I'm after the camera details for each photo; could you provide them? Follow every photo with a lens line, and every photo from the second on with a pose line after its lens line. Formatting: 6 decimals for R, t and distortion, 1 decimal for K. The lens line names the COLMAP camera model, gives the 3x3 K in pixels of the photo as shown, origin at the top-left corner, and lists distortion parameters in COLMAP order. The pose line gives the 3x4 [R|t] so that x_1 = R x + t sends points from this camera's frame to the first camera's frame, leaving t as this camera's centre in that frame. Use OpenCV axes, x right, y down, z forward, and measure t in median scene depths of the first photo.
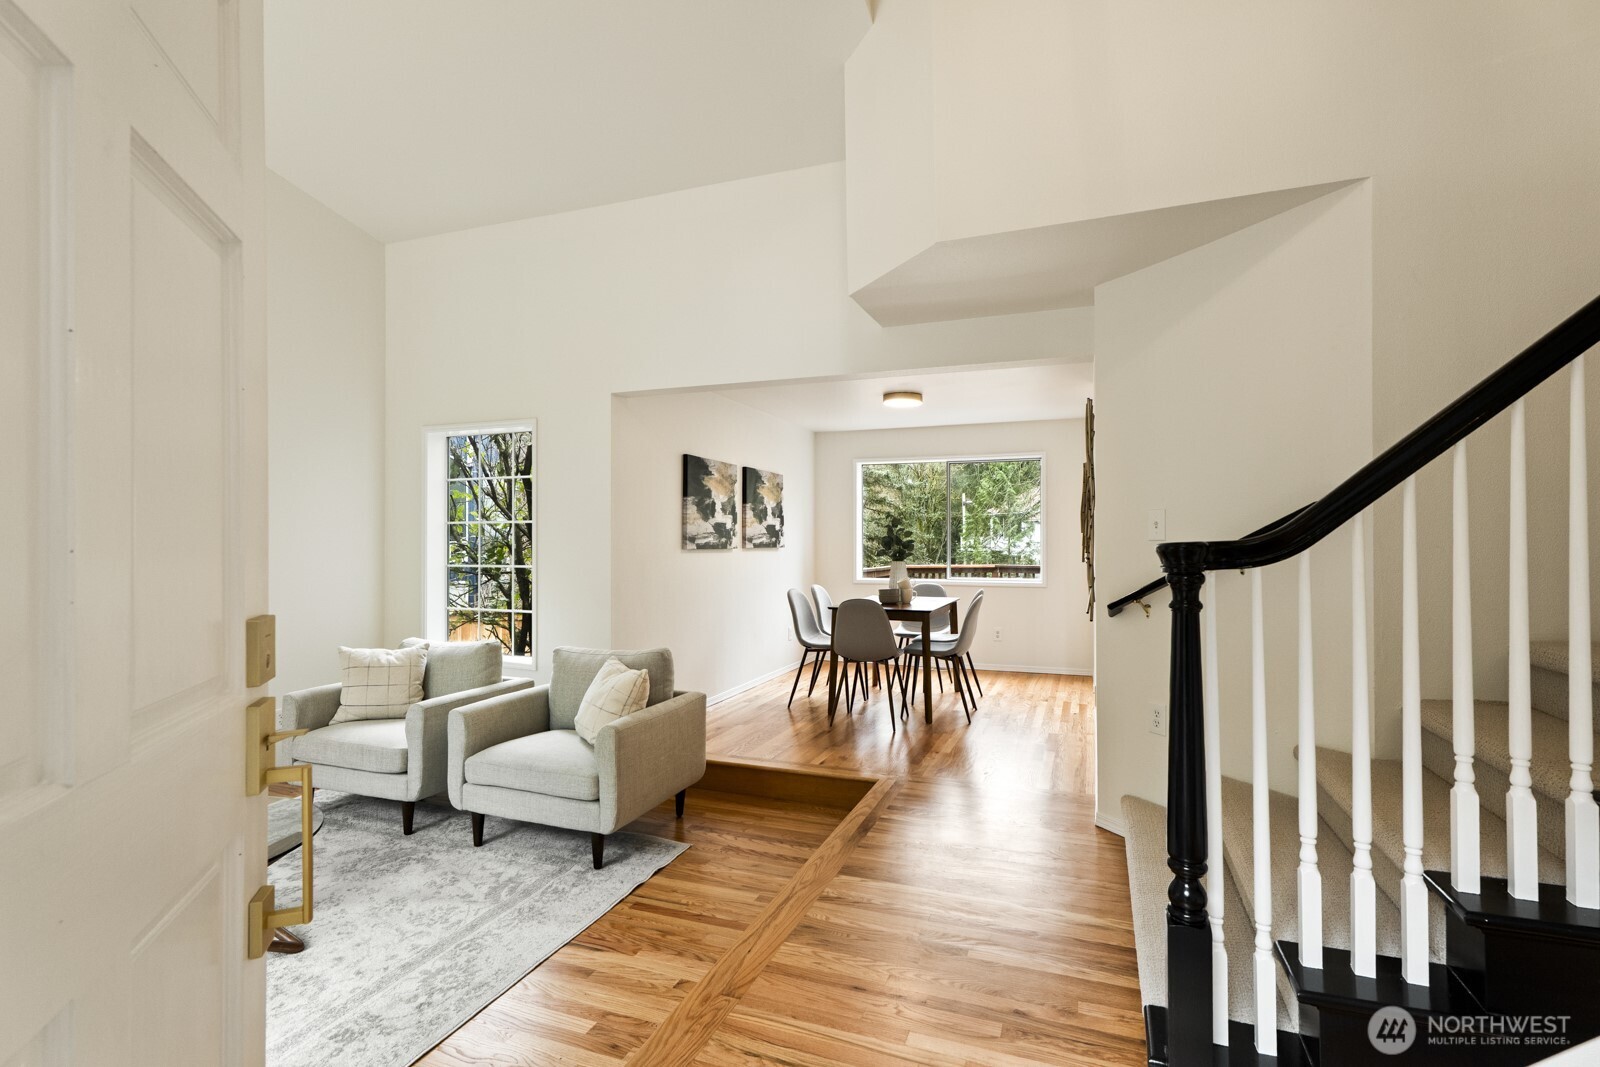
lens RADIAL K [[771.6, 0, 794.6], [0, 771.6, 529.8], [0, 0, 1]] dist [-0.000208, 0.003644]
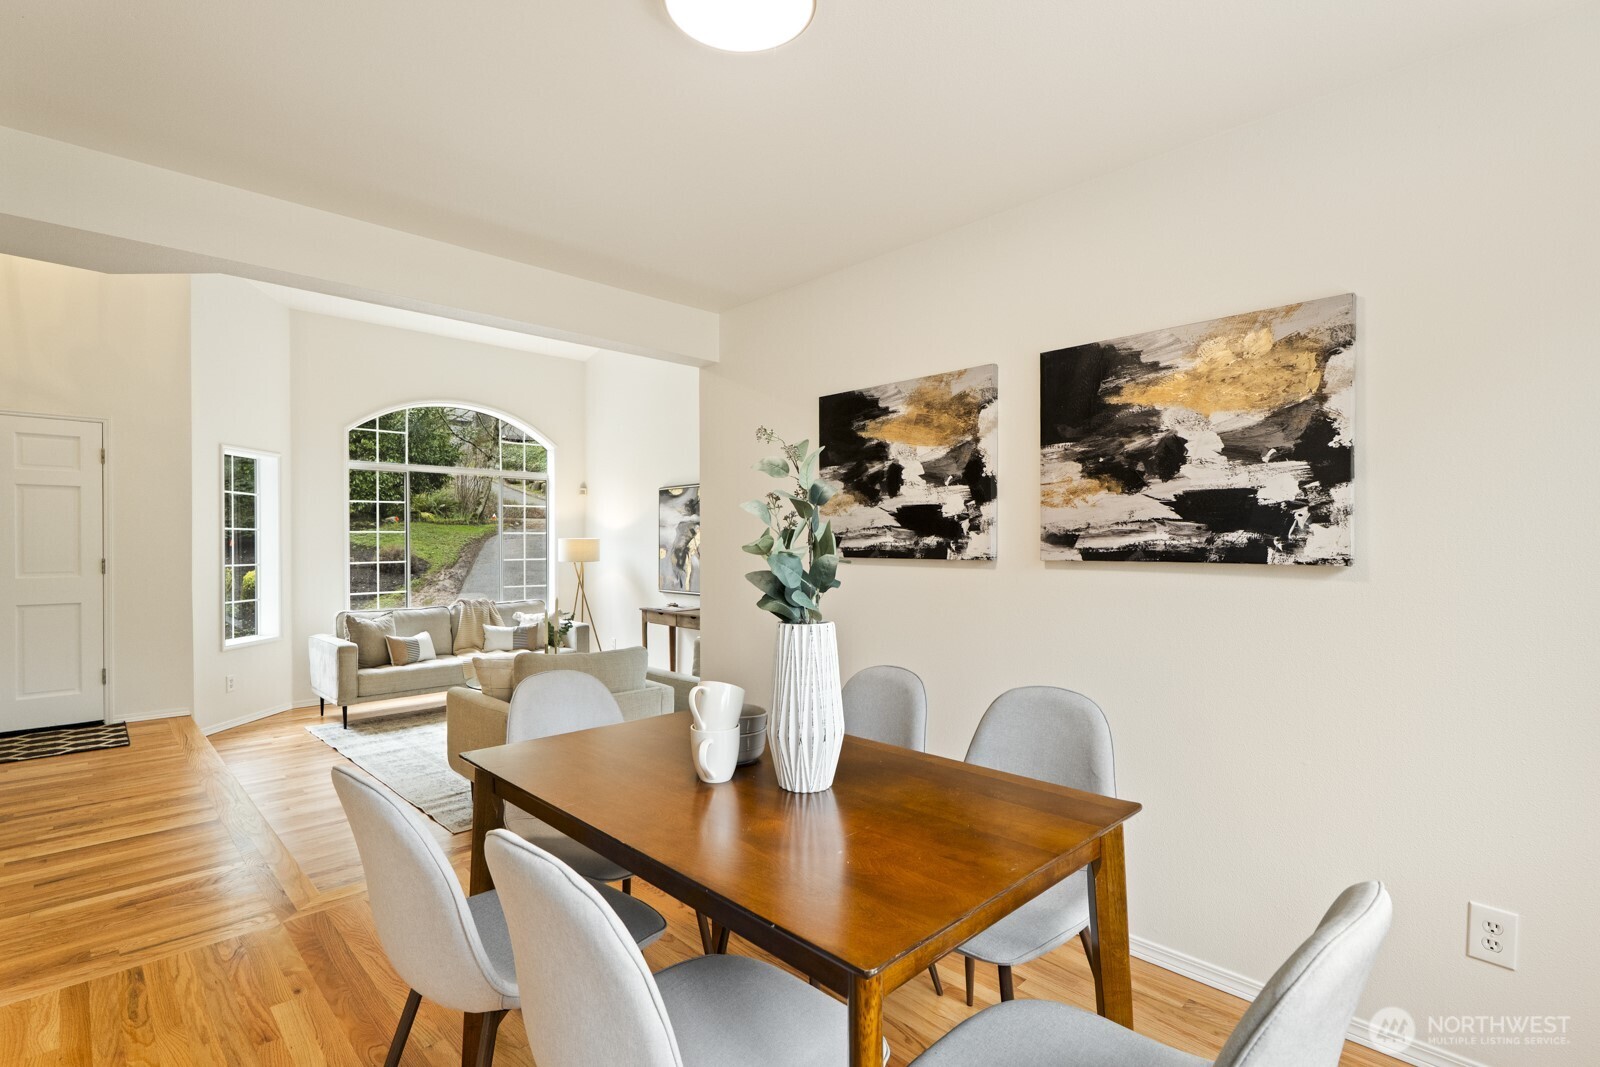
lens RADIAL K [[741.9, 0, 790.1], [0, 741.9, 544.5], [0, 0, 1]] dist [-0.001021, 0.001395]
pose [[-0.418447, 0.002736, -0.908237, 0.495278], [0.015932, 0.999864, -0.004329, 0.022452], [0.908101, -0.016281, -0.418434, 1.543329]]
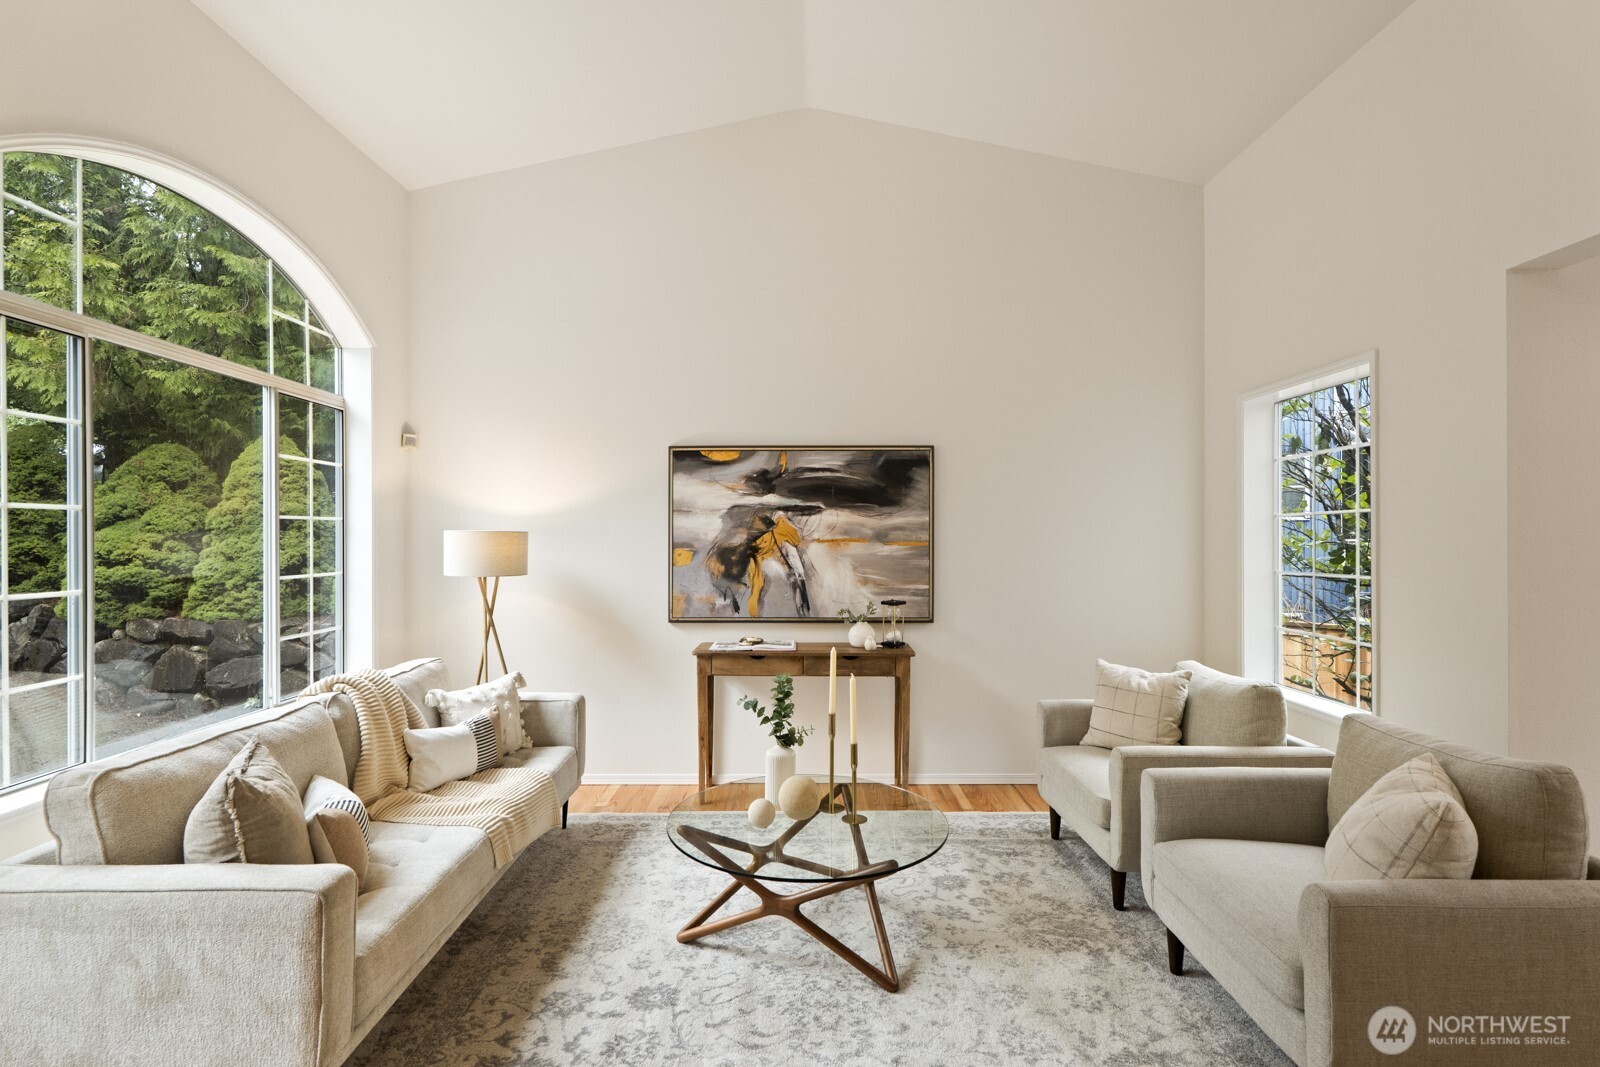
lens RADIAL K [[741.9, 0, 797.4], [0, 741.9, 538.4], [0, 0, 1]] dist [-0.001021, 0.001395]
pose [[0.349708, -0.001505, -0.936858, 0.087415], [0.015355, 0.999874, 0.004125, 0.003974], [0.936733, -0.015828, 0.349687, 0.374191]]
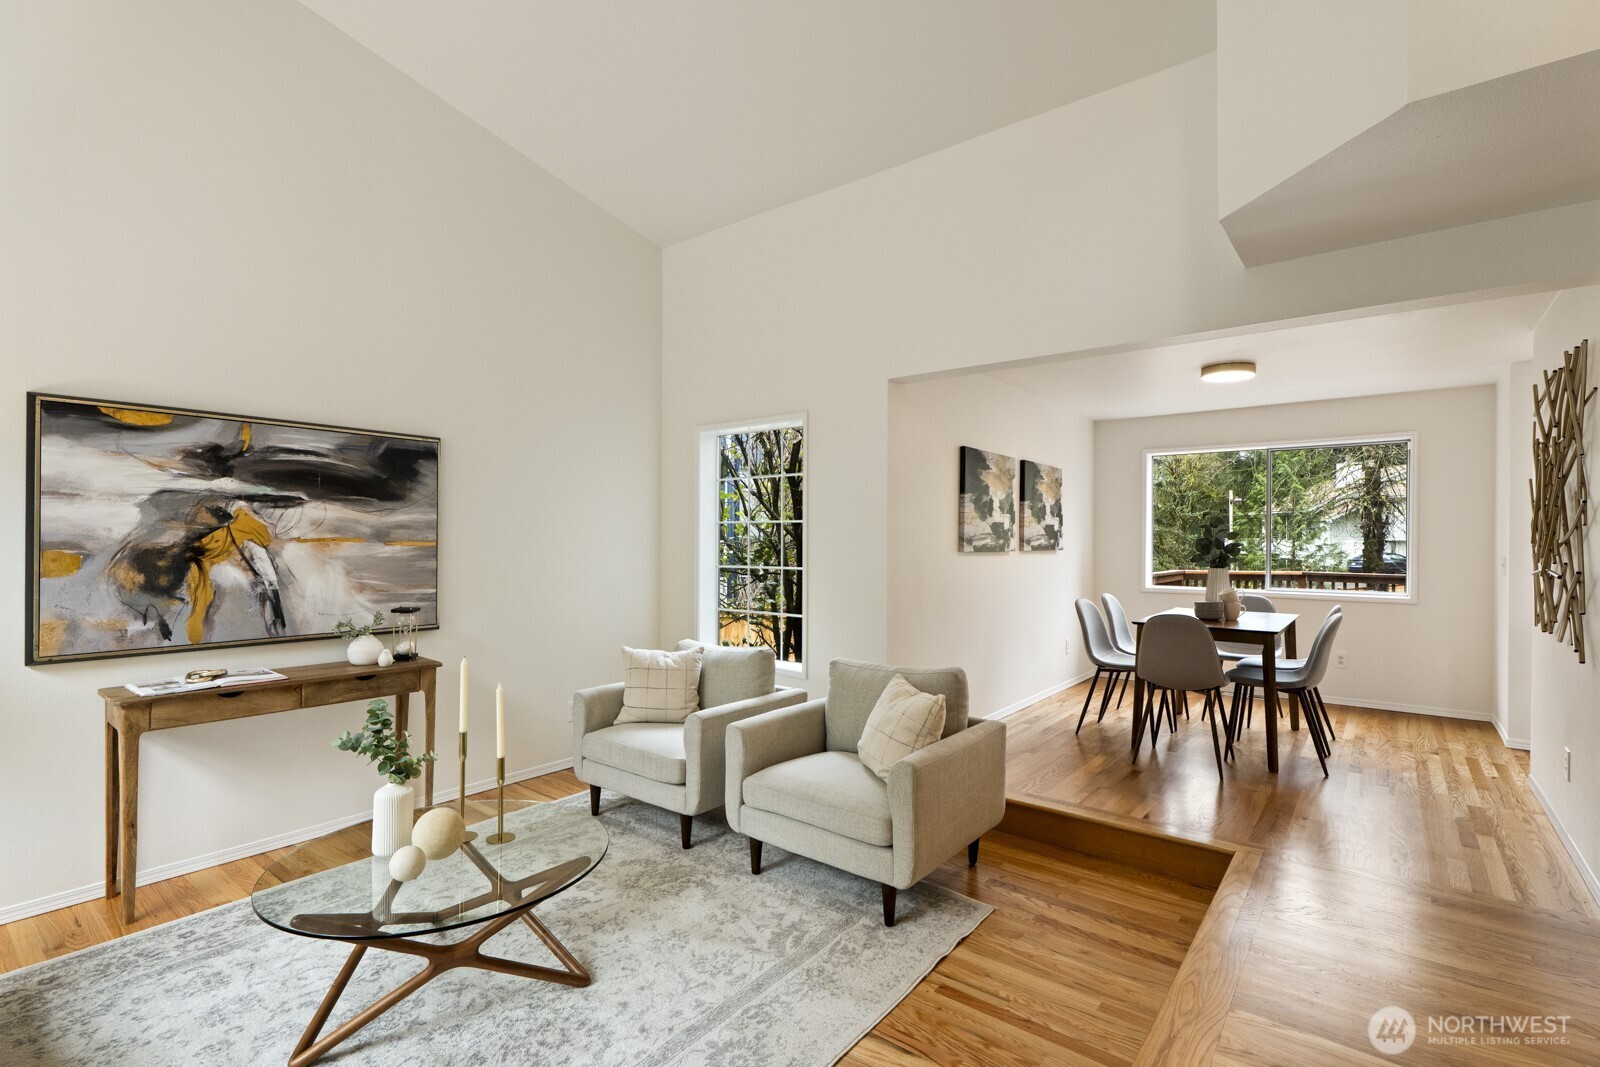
lens RADIAL K [[741.9, 0, 791.5], [0, 741.9, 540.3], [0, 0, 1]] dist [-0.001021, 0.001395]
pose [[0.953012, 0.006299, -0.302867, -0.087634], [-0.001984, 0.999892, 0.014551, -0.000581], [0.302926, -0.013267, 0.952922, 0.147204]]
